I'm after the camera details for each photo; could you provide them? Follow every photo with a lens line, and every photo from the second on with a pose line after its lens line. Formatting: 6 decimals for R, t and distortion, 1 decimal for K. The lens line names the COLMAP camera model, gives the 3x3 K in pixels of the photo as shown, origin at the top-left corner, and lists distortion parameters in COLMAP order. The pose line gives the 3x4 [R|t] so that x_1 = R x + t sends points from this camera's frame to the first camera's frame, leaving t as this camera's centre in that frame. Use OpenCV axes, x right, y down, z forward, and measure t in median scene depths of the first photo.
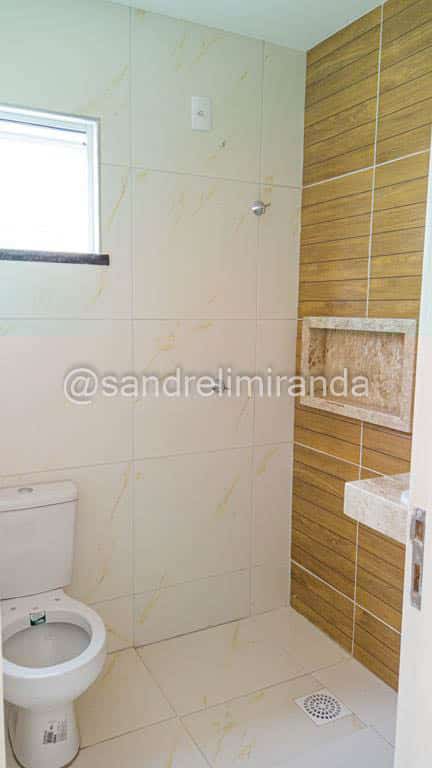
lens RADIAL K [[579.7, 0, 213.0], [0, 579.7, 383.6], [0, 0, 1]] dist [0.066245, -0.071556]
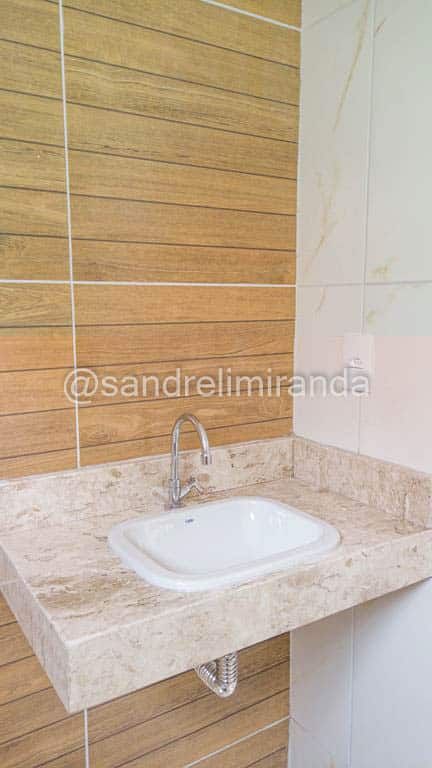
lens RADIAL K [[579.7, 0, 213.0], [0, 579.7, 383.6], [0, 0, 1]] dist [0.066245, -0.071556]
pose [[-0.079810, -0.150889, 0.985324, -0.131433], [0.136898, 0.977451, 0.160772, -0.052361], [-0.987365, 0.147720, -0.057354, 0.674464]]
